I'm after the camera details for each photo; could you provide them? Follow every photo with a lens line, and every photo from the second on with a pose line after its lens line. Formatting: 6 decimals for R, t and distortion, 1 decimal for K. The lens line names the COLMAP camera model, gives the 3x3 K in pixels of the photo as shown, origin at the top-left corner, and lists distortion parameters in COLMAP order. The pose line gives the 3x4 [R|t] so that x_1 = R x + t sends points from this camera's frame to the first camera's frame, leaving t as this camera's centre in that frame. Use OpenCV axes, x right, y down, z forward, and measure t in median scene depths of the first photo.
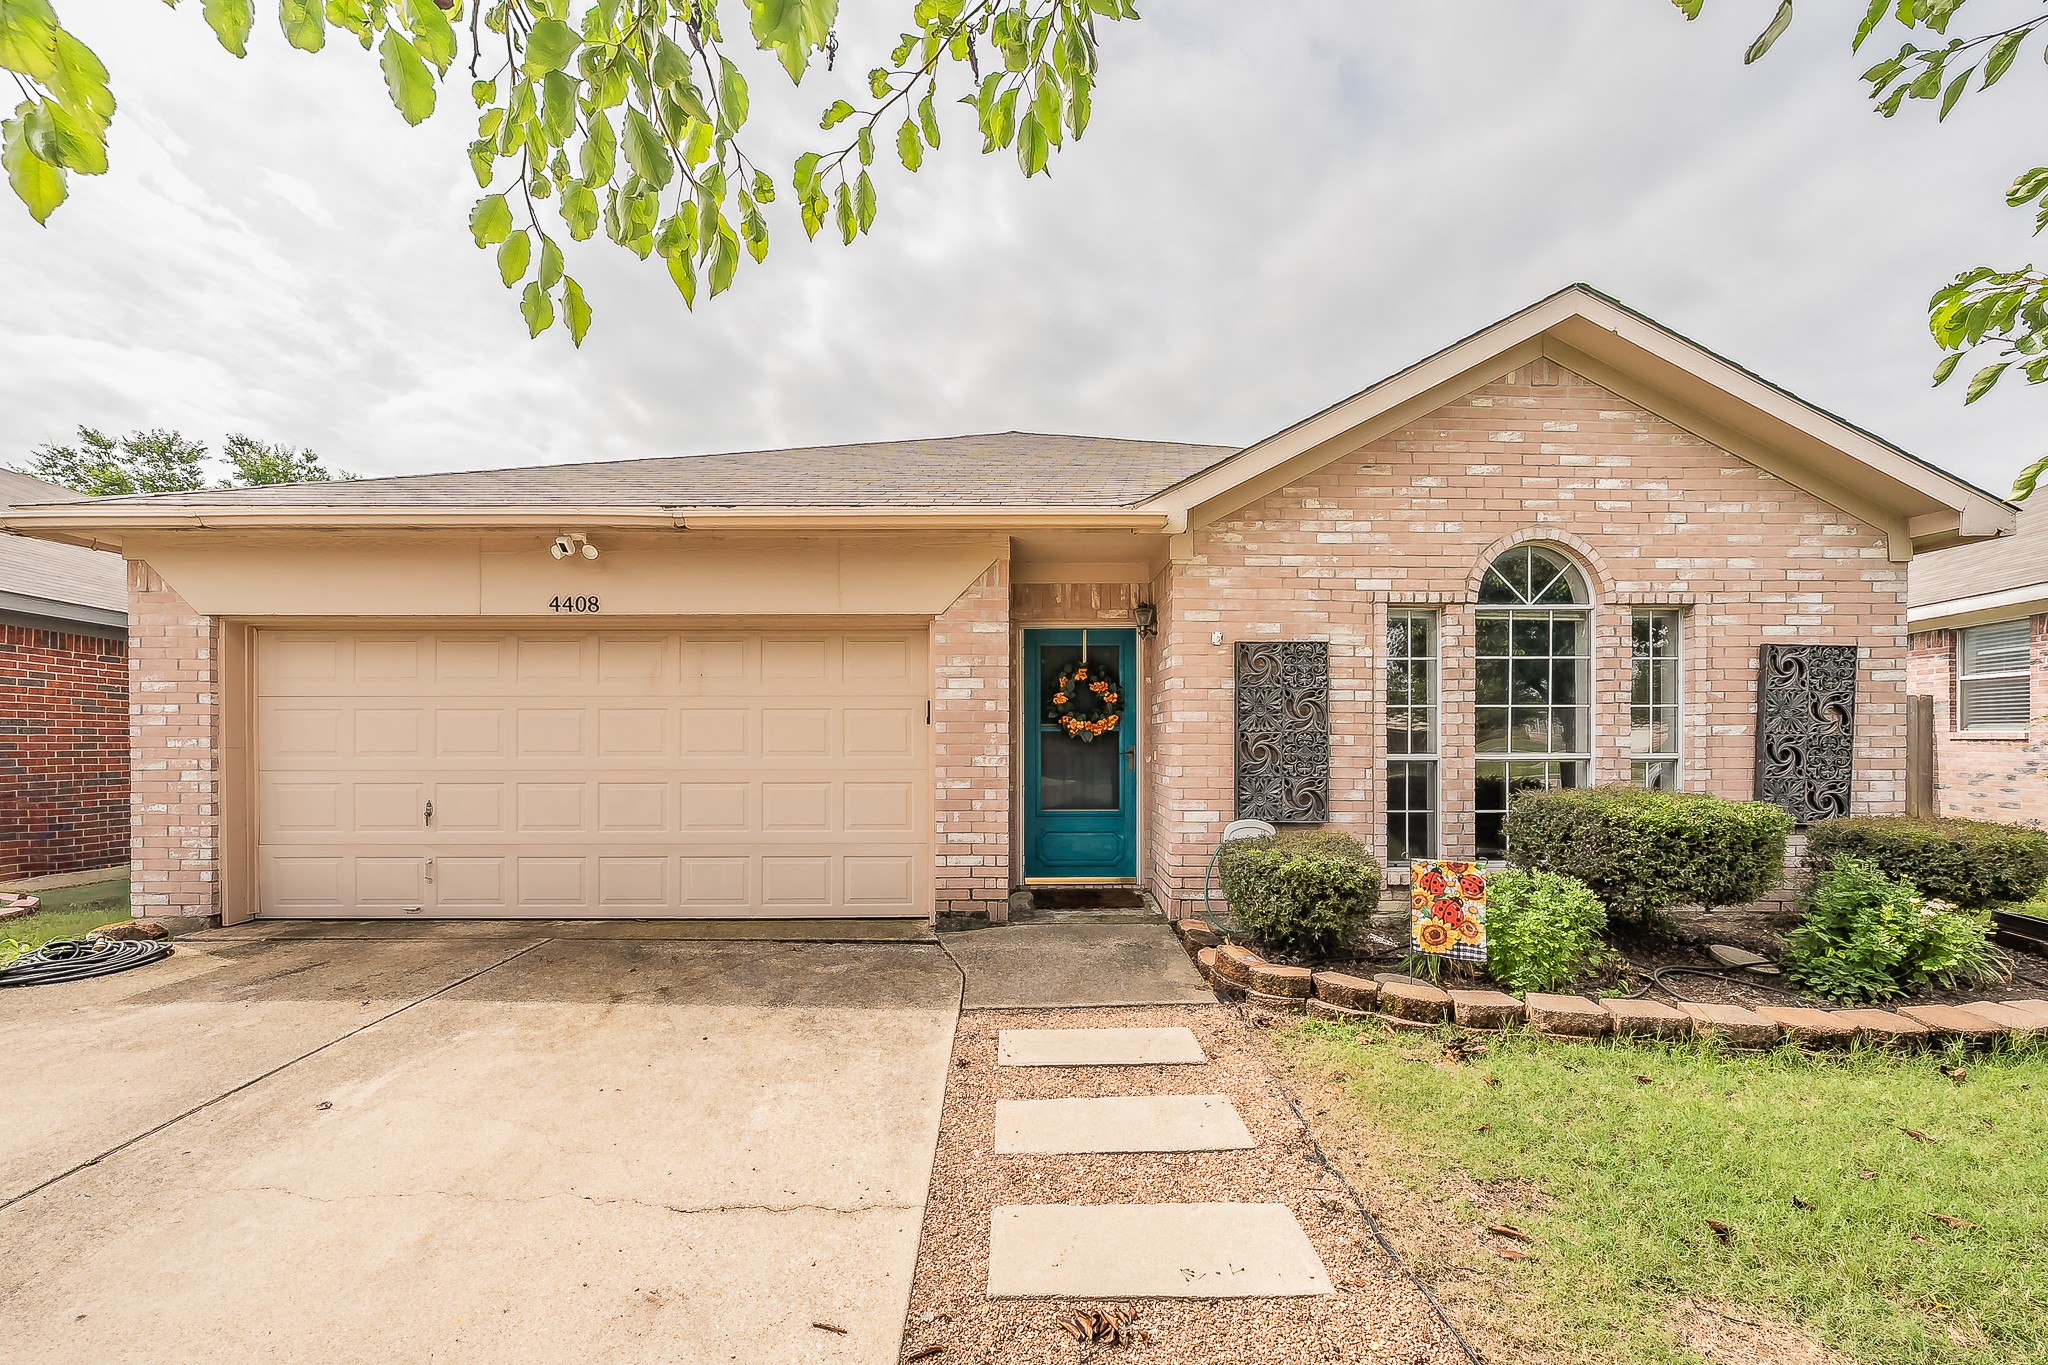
lens RADIAL K [[726.0, 0, 1020.7], [0, 726.0, 719.2], [0, 0, 1]] dist [-0.001269, -0.000017]
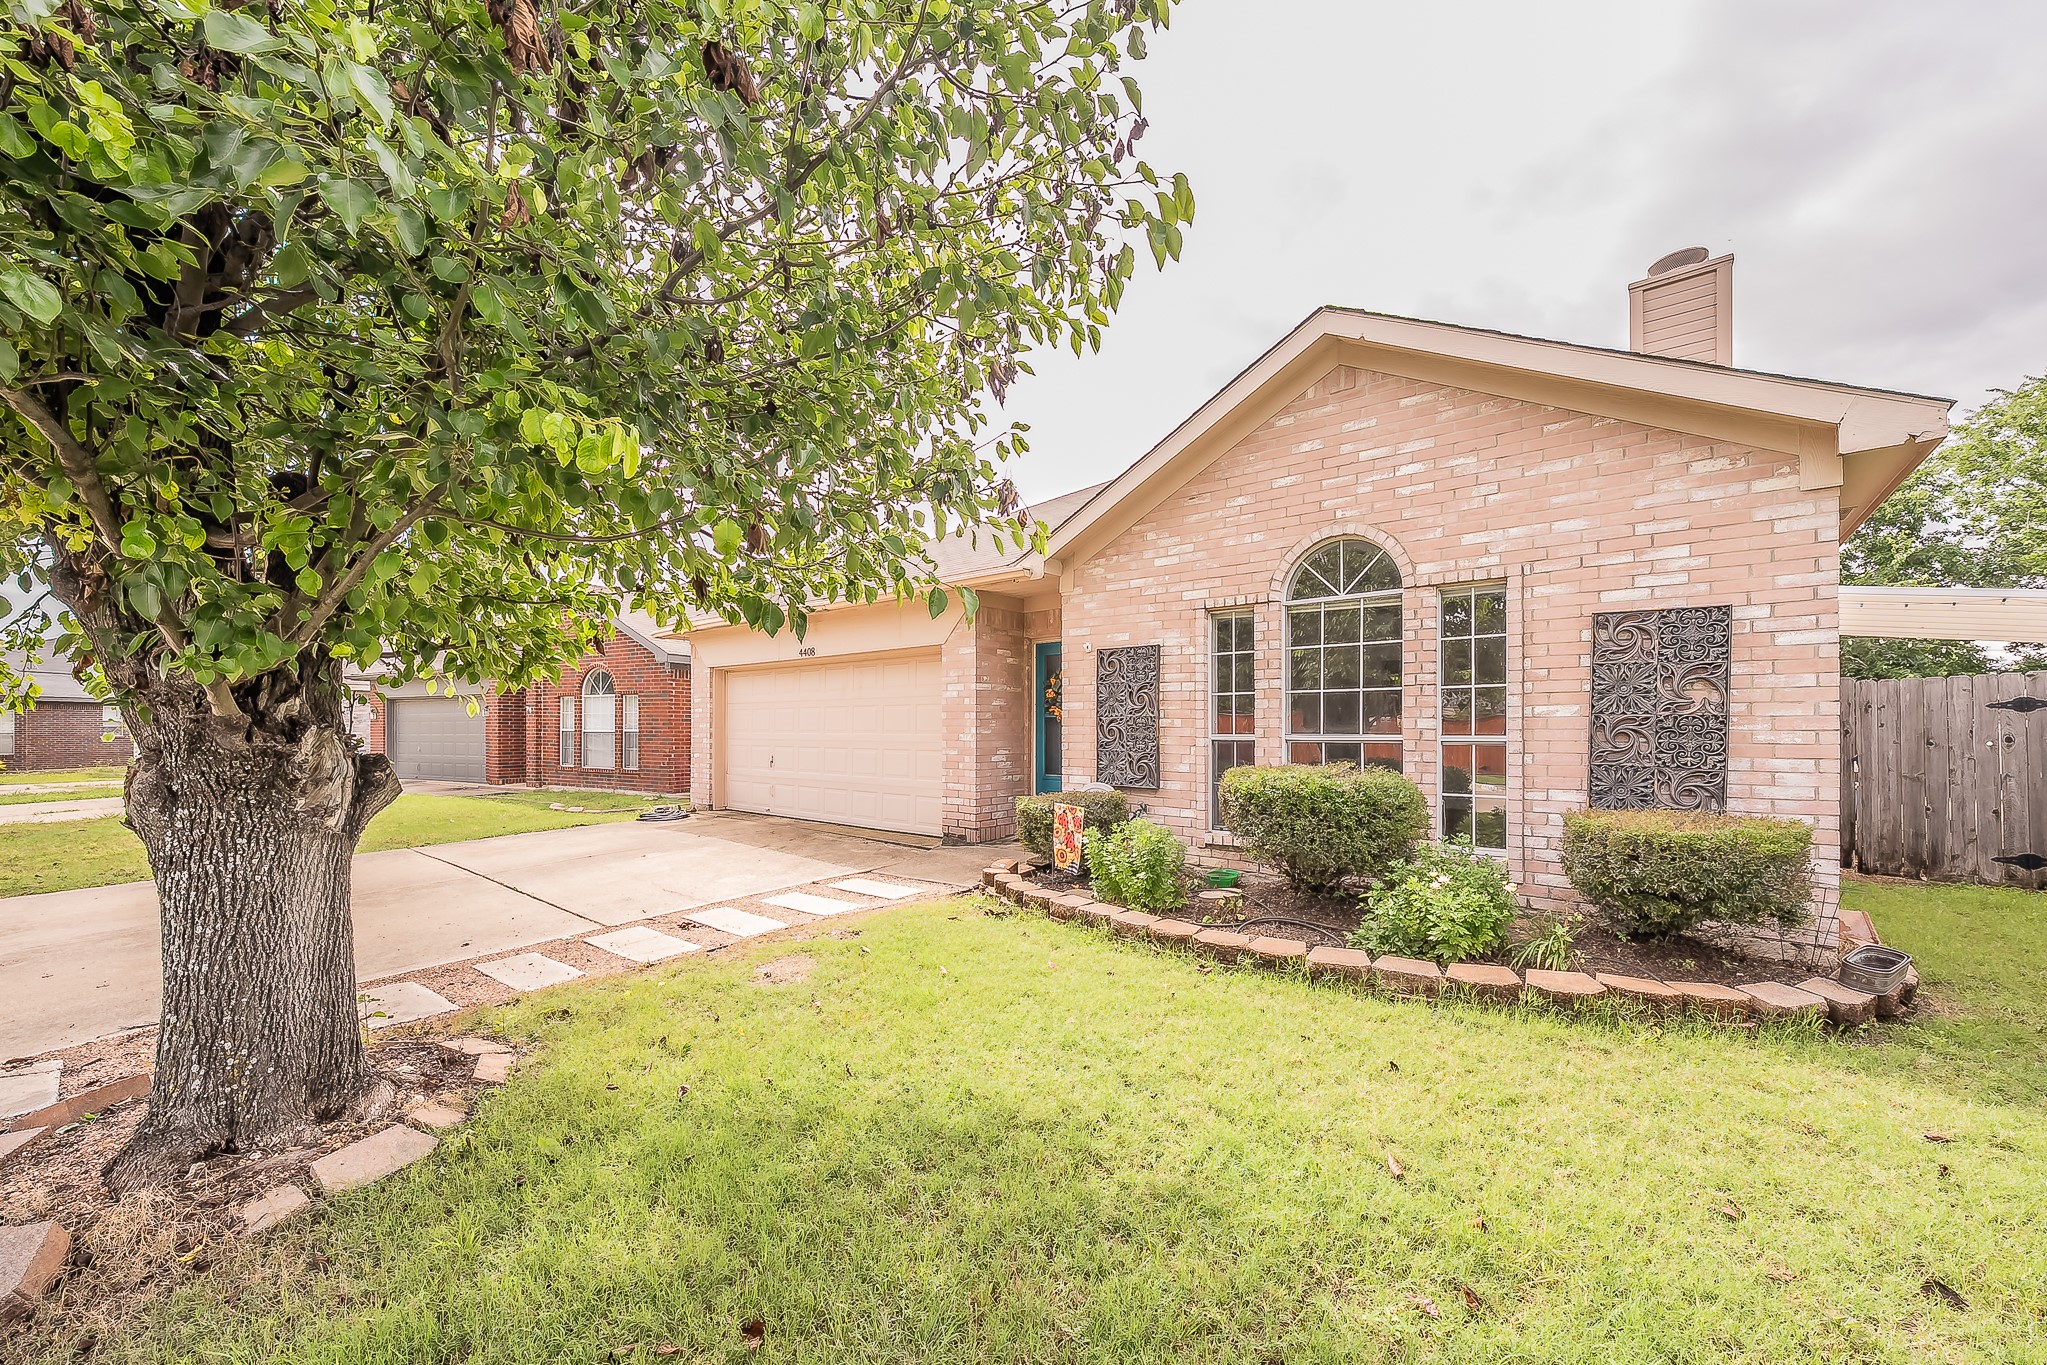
lens RADIAL K [[760.4, 0, 1020.6], [0, 760.4, 684.8], [0, 0, 1]] dist [-0.001136, -0.000095]
pose [[0.765877, -0.035025, -0.642033, 1.072811], [0.017207, 0.999274, -0.033988, 0.003567], [0.642757, 0.014983, 0.765924, -0.159766]]
